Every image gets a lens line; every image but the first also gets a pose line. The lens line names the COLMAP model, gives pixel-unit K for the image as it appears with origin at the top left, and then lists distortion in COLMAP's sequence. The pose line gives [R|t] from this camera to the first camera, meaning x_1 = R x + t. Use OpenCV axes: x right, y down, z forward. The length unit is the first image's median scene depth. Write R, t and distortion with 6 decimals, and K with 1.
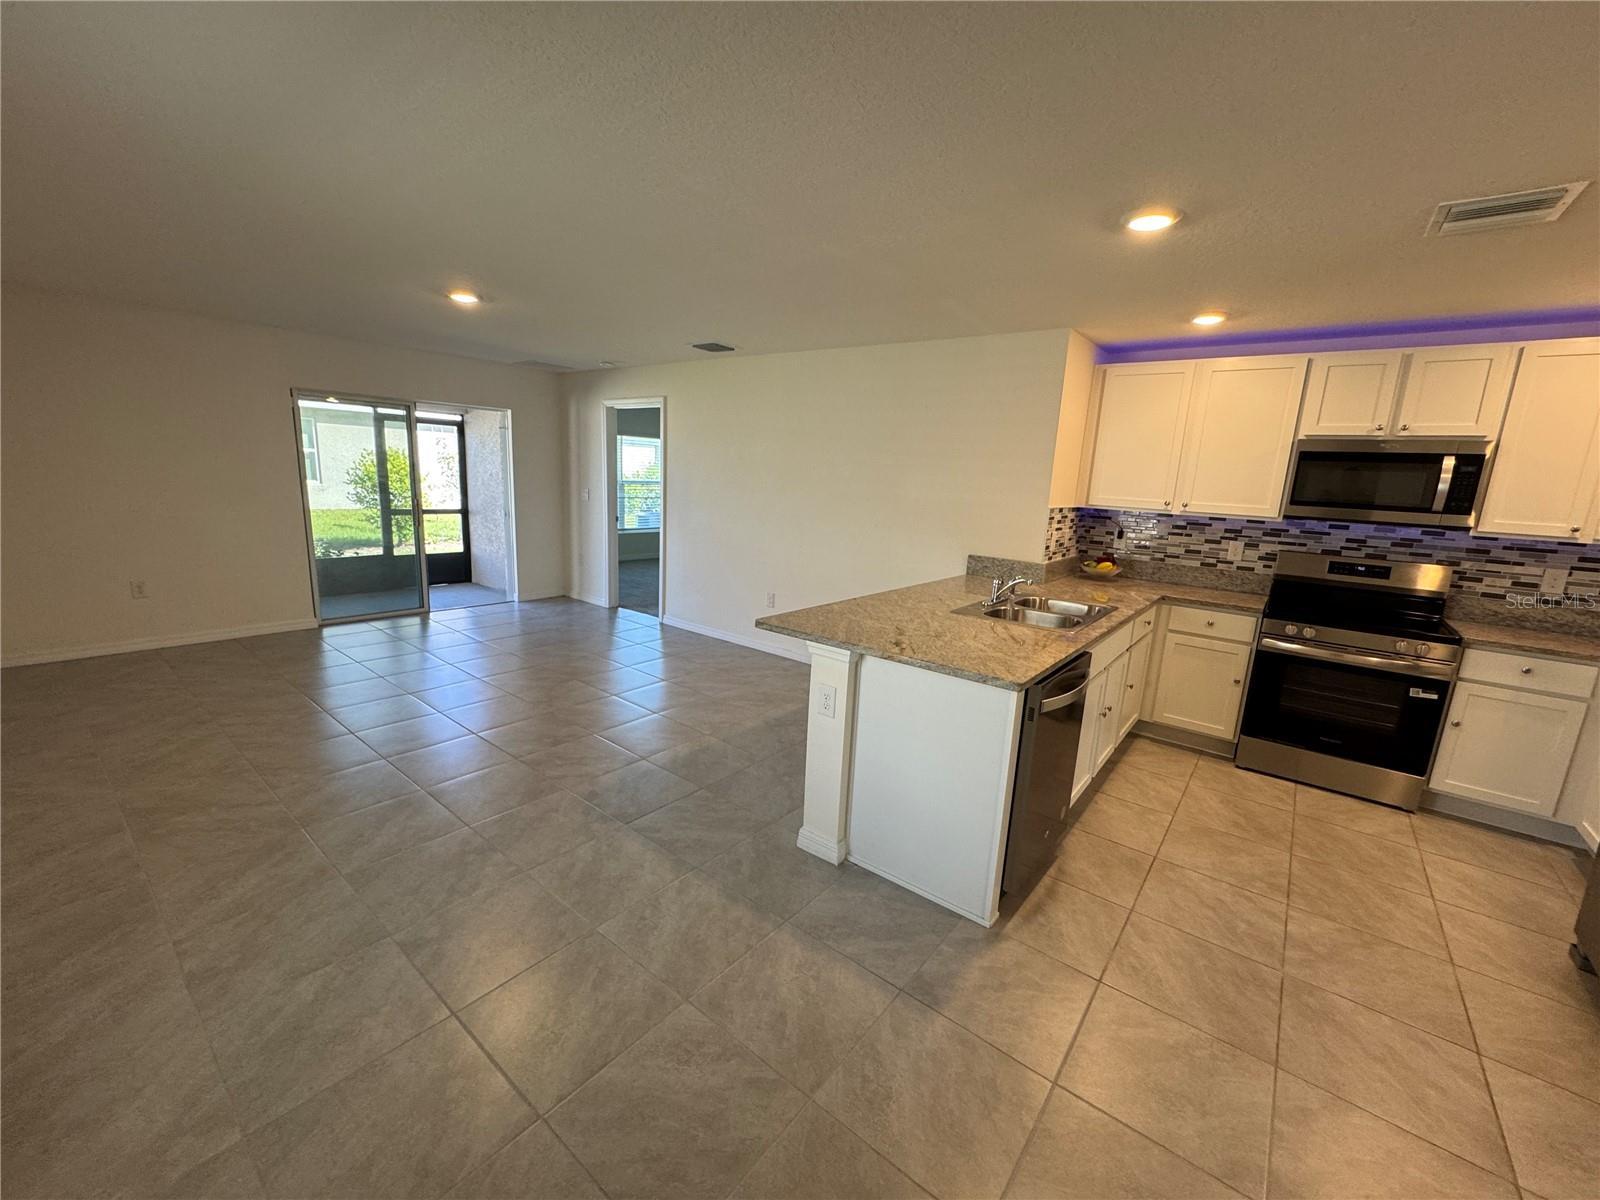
lens RADIAL K [[642.3, 0, 798.1], [0, 642.3, 601.7], [0, 0, 1]] dist [-0.003263, -0.000450]
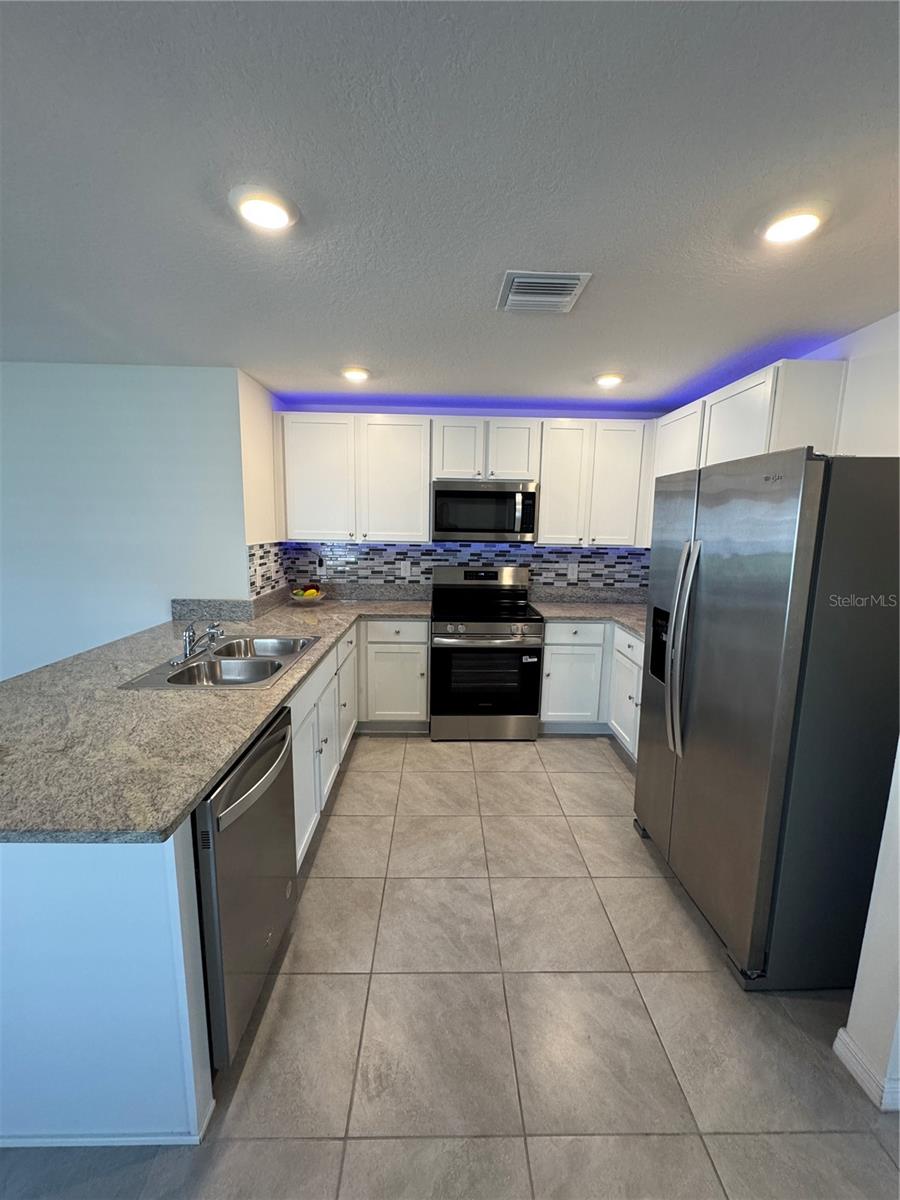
lens RADIAL K [[481.7, 0, 449.4], [0, 481.7, 599.1], [0, 0, 1]] dist [-0.003263, -0.000450]
pose [[0.769273, -0.134400, 0.624624, 0.176174], [0.146934, 0.988636, 0.031764, -0.045979], [-0.621795, 0.067343, 0.780279, 0.249299]]
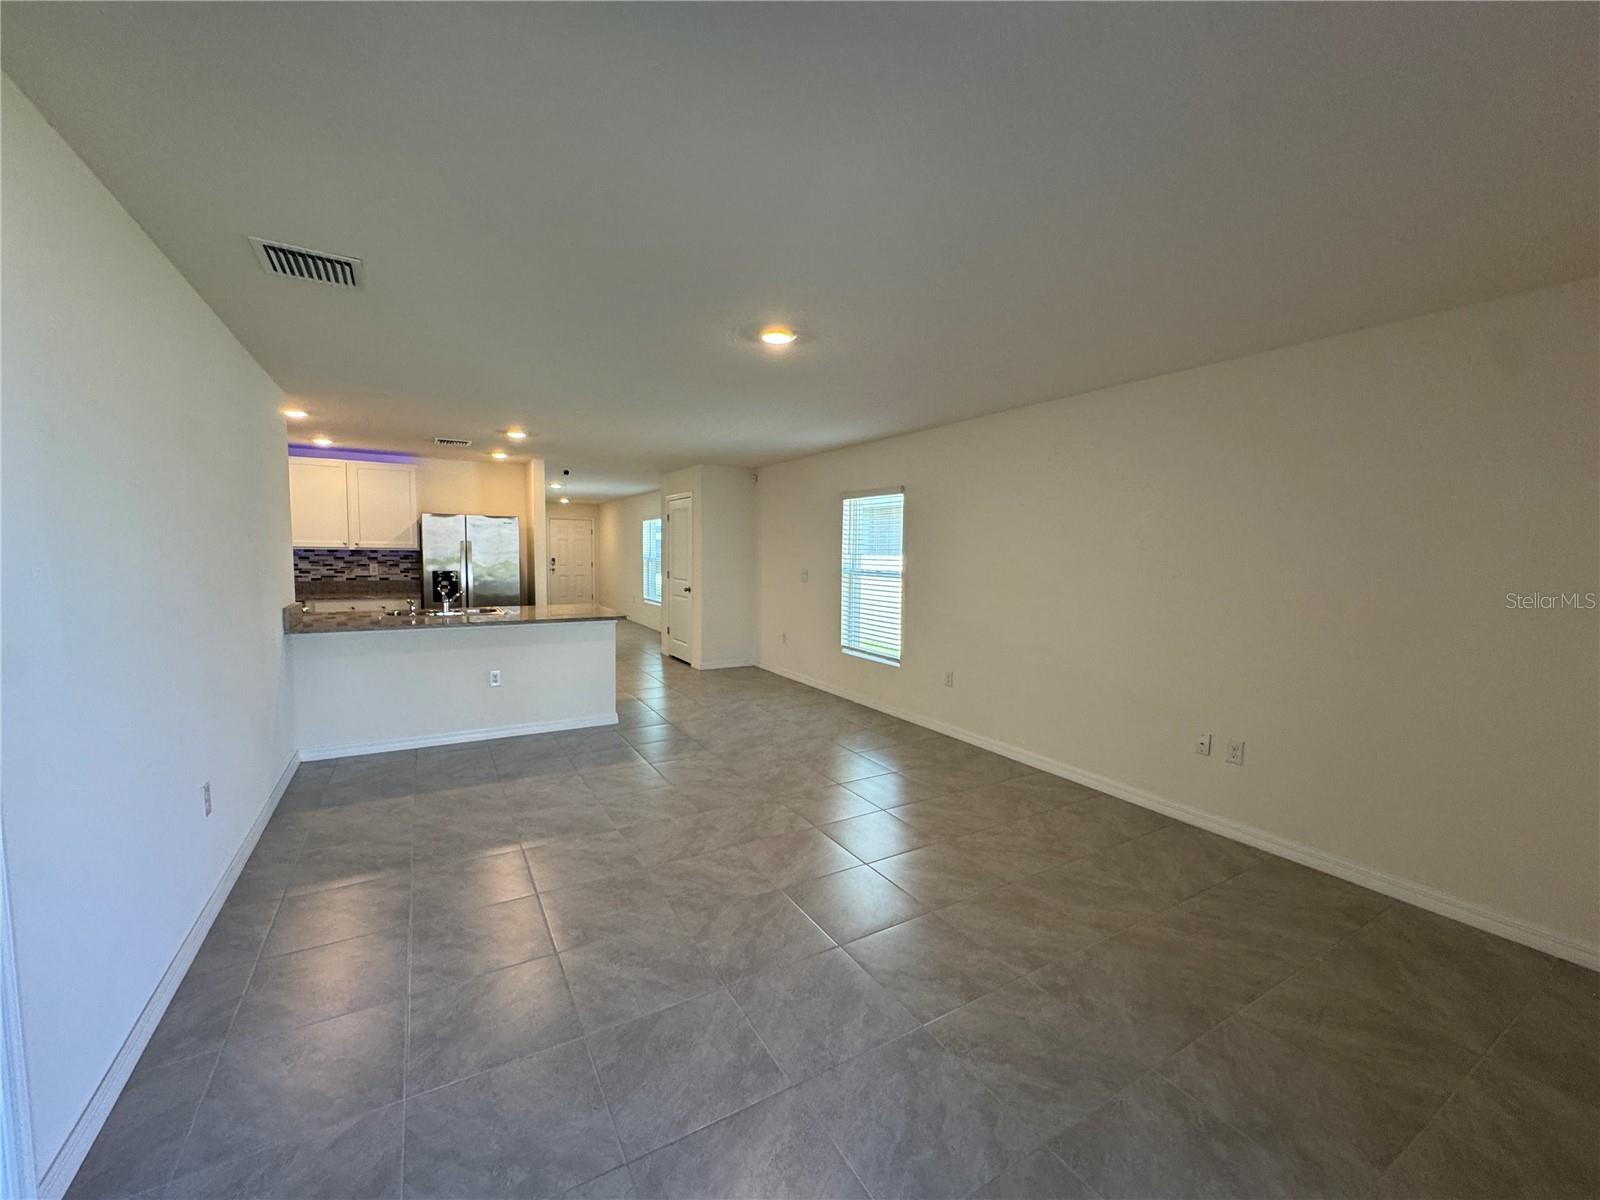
lens RADIAL K [[642.3, 0, 799.4], [0, 642.3, 597.8], [0, 0, 1]] dist [-0.003263, -0.000450]
pose [[-0.931060, -0.084584, 0.354925, -1.154711], [0.017187, 0.961511, 0.274228, -0.512452], [-0.364460, 0.261423, -0.893771, 2.386771]]
